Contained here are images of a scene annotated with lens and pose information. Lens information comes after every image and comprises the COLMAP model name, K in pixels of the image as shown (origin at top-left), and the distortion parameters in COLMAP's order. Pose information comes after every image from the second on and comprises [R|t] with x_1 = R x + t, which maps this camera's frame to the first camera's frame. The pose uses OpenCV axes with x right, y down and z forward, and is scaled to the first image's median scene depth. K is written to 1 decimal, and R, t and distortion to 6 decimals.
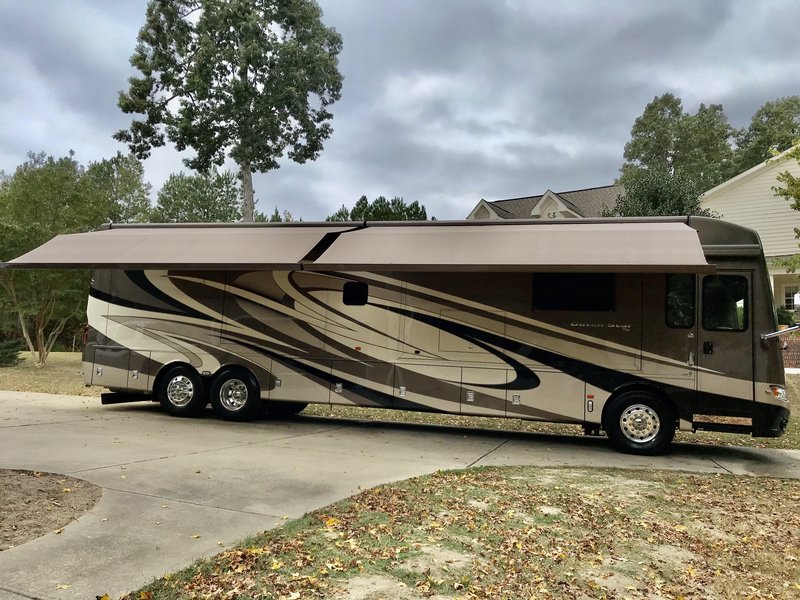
lens RADIAL K [[654.6, 0, 400.0], [0, 654.6, 300.0], [0, 0, 1]] dist [0.023080, -0.002642]
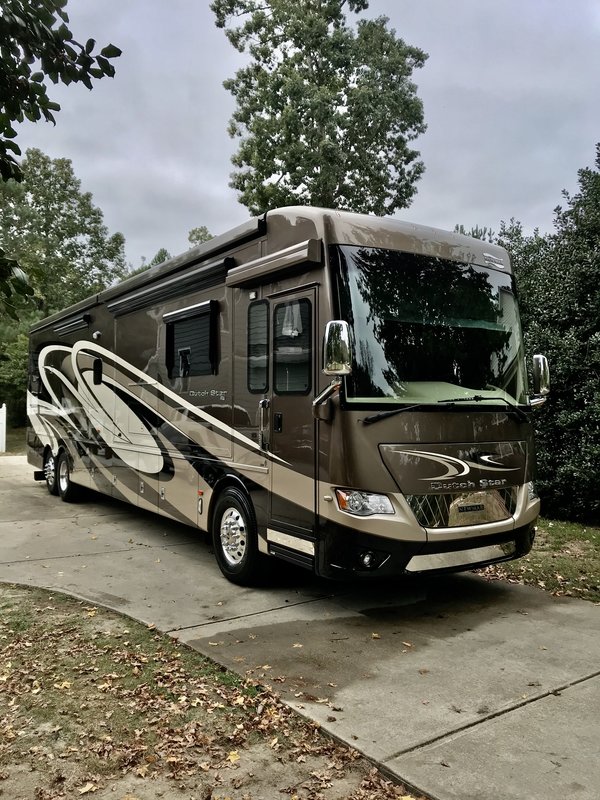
lens RADIAL K [[654.6, 0, 300.0], [0, 654.6, 400.0], [0, 0, 1]] dist [0.023080, -0.002642]
pose [[0.764820, -0.051649, -0.642171, 0.810494], [0.087137, 0.995915, 0.023679, 0.036194], [0.638324, -0.074067, 0.766196, 0.506183]]
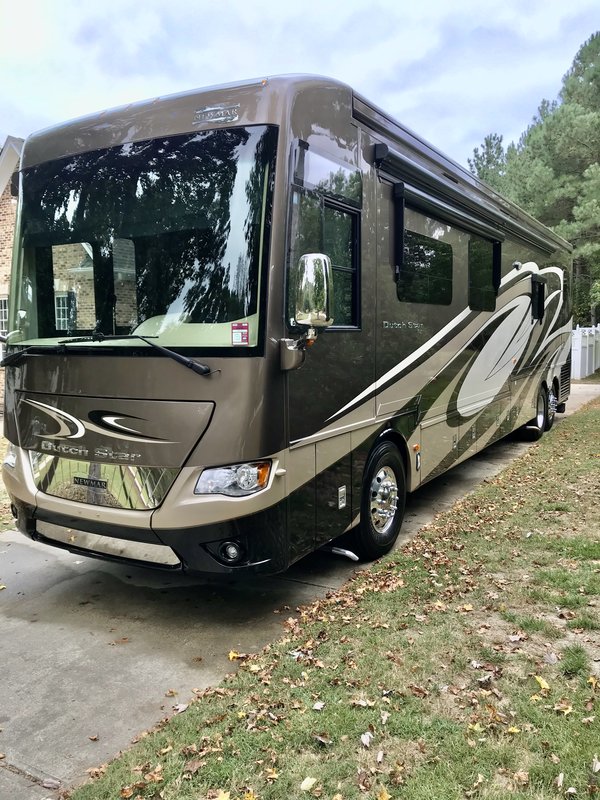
lens RADIAL K [[654.6, 0, 300.0], [0, 654.6, 400.0], [0, 0, 1]] dist [0.023080, -0.002642]
pose [[-0.238909, 0.054454, -0.969514, 0.932238], [0.087868, 0.995543, 0.034264, 0.095208], [0.967058, -0.077003, -0.242629, 1.228843]]
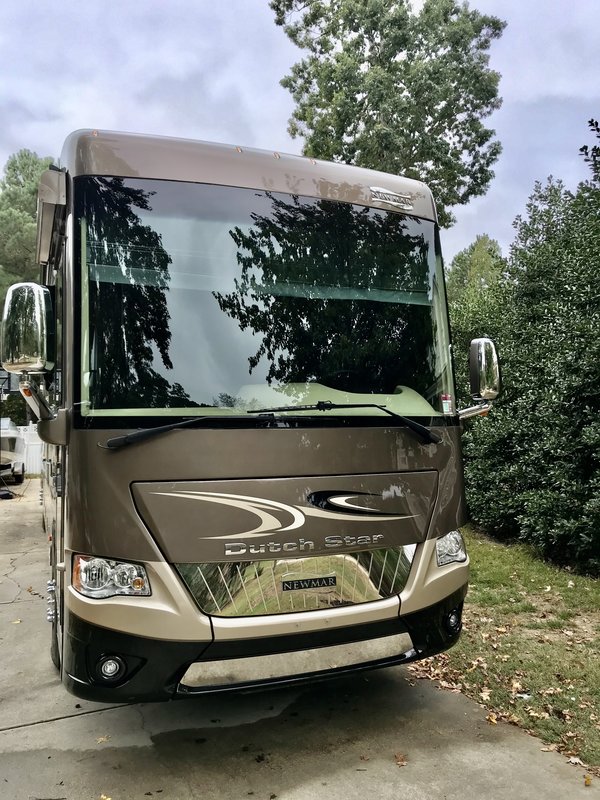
lens RADIAL K [[654.6, 0, 300.0], [0, 654.6, 400.0], [0, 0, 1]] dist [0.023080, -0.002642]
pose [[0.623072, -0.082951, -0.777753, 0.831891], [0.107410, 0.994014, -0.019968, 0.063051], [0.774754, -0.071097, 0.628252, 0.793049]]
